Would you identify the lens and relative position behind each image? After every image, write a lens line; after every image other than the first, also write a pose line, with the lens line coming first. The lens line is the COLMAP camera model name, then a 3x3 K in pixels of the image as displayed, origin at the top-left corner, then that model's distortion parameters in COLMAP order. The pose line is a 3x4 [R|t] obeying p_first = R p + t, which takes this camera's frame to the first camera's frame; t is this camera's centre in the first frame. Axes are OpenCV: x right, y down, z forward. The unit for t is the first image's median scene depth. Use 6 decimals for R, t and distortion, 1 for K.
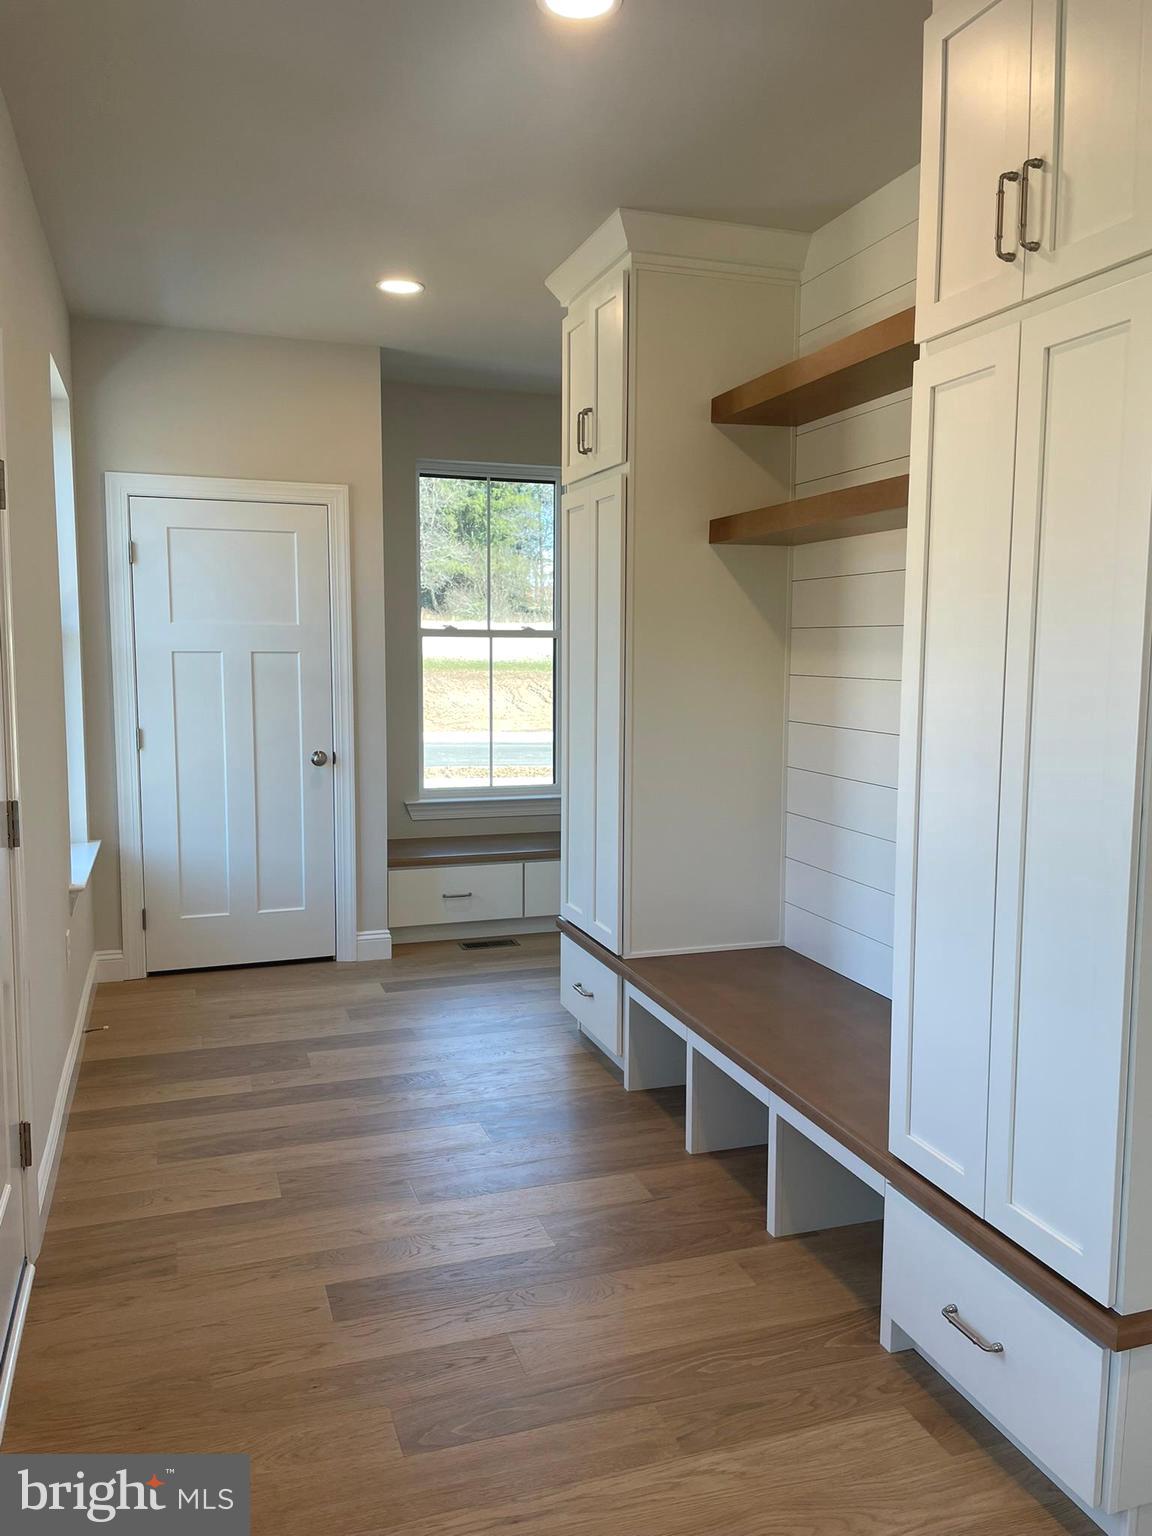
lens RADIAL K [[1163.7, 0, 567.3], [0, 1163.7, 771.7], [0, 0, 1]] dist [0.087061, -0.119857]
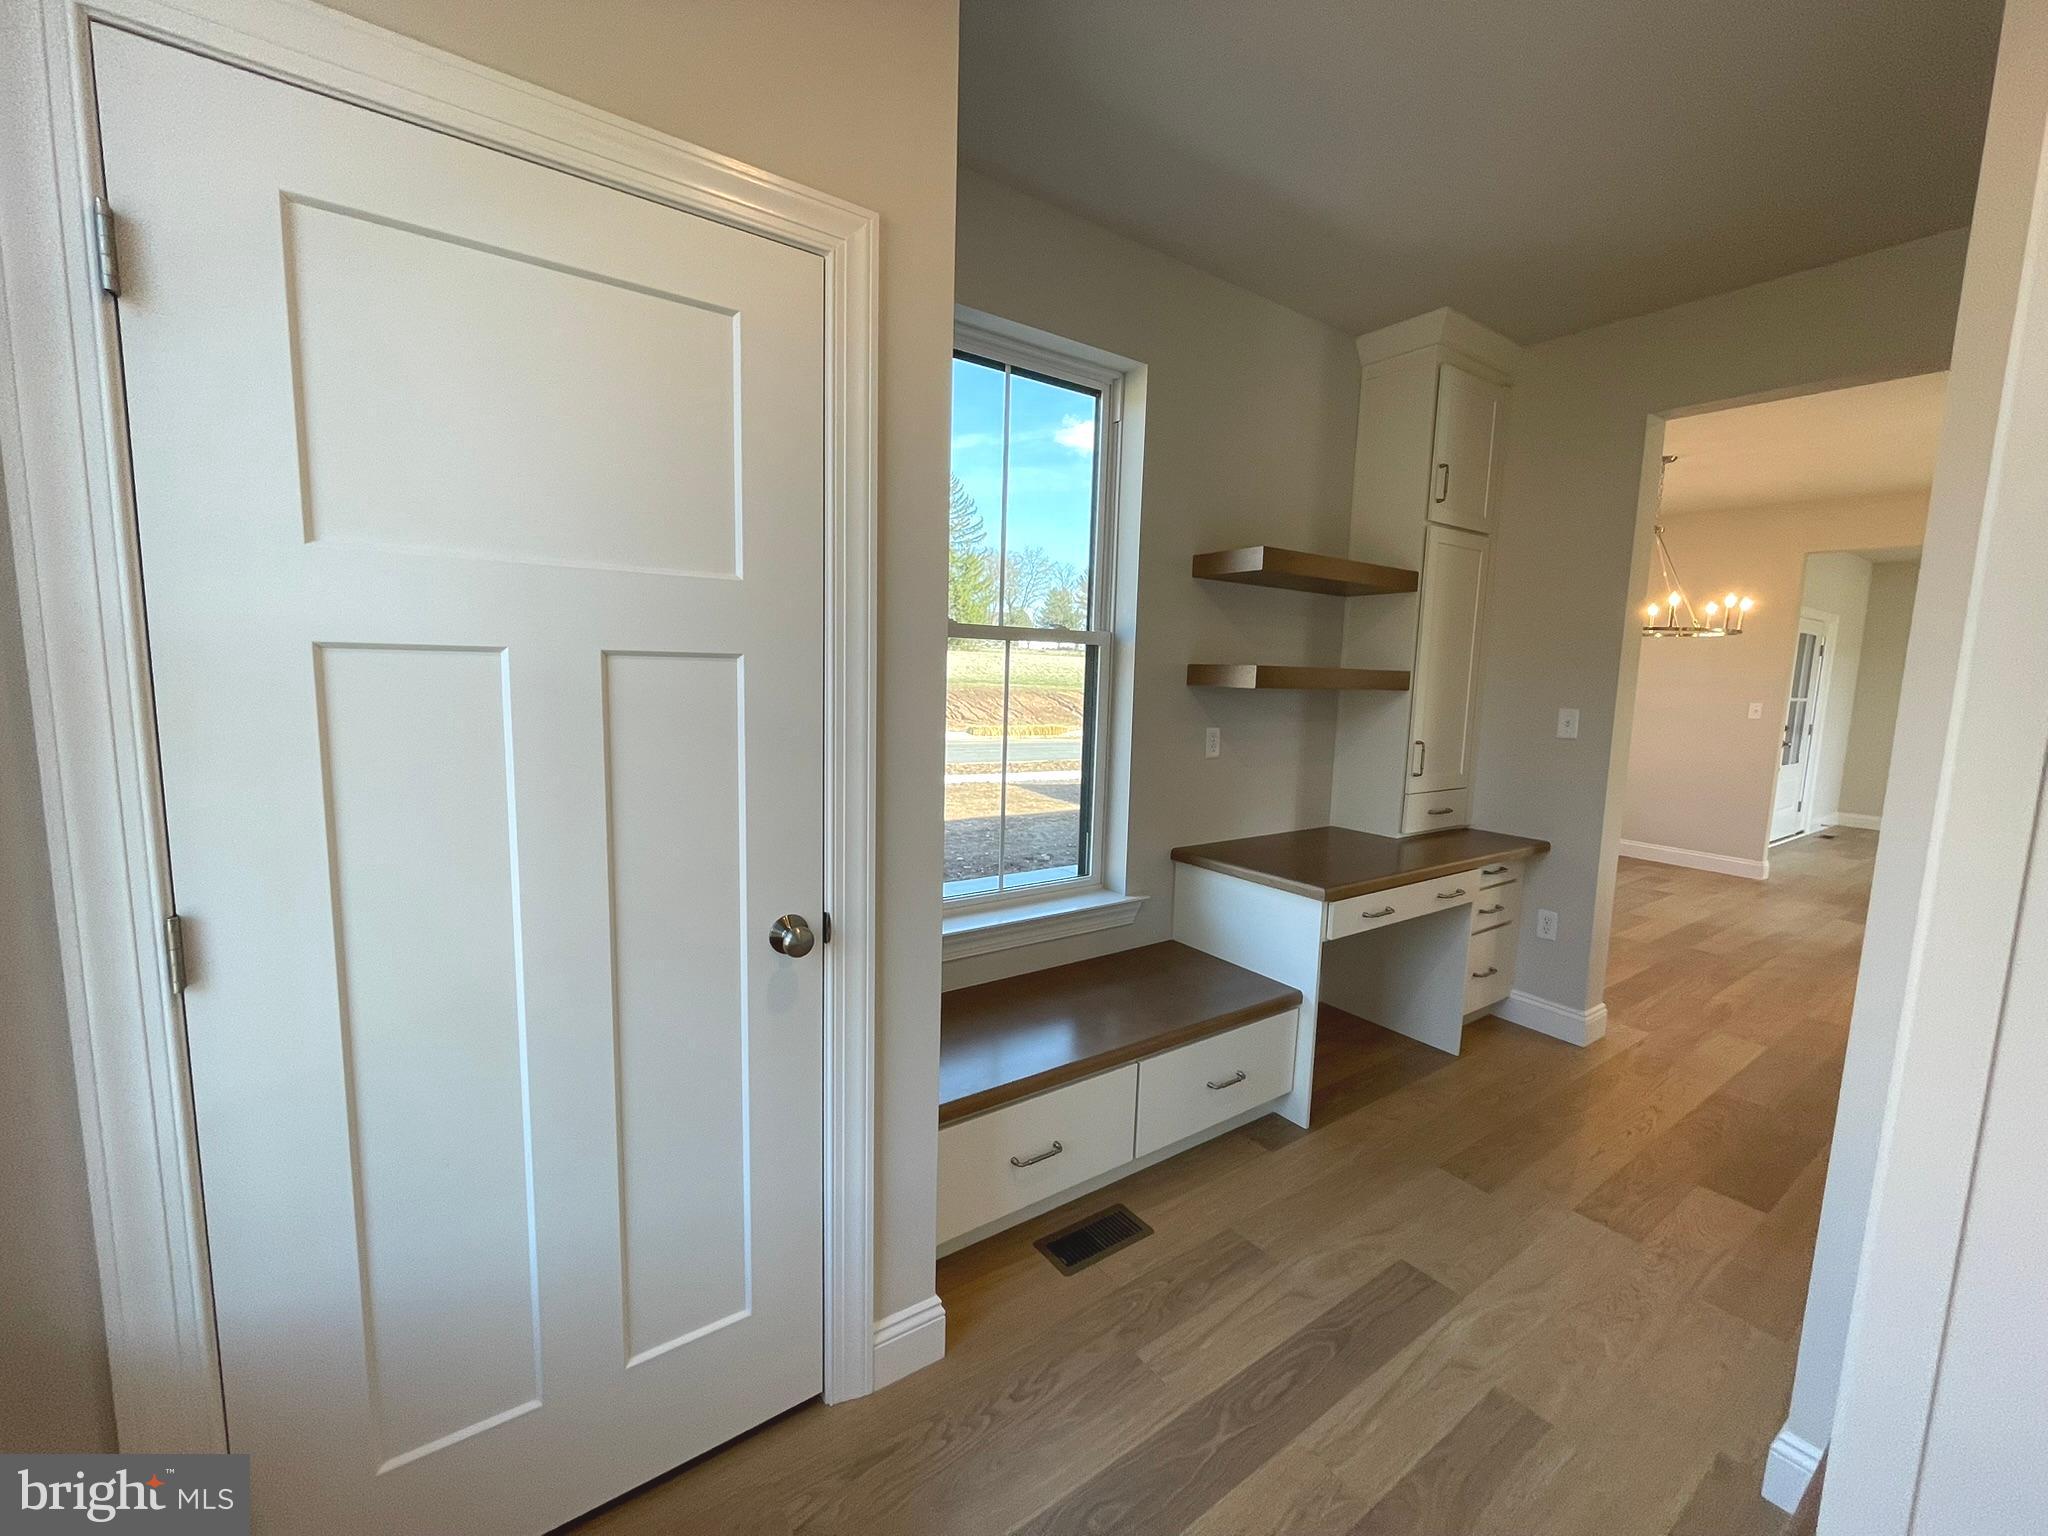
lens RADIAL K [[825.4, 0, 1024.0], [0, 825.4, 768.0], [0, 0, 1]] dist [-0.000867, -0.000210]
pose [[0.948780, -0.014961, 0.315582, -0.224534], [0.011196, 0.999843, 0.013739, -0.069163], [-0.315738, -0.009502, 0.948799, 0.717658]]
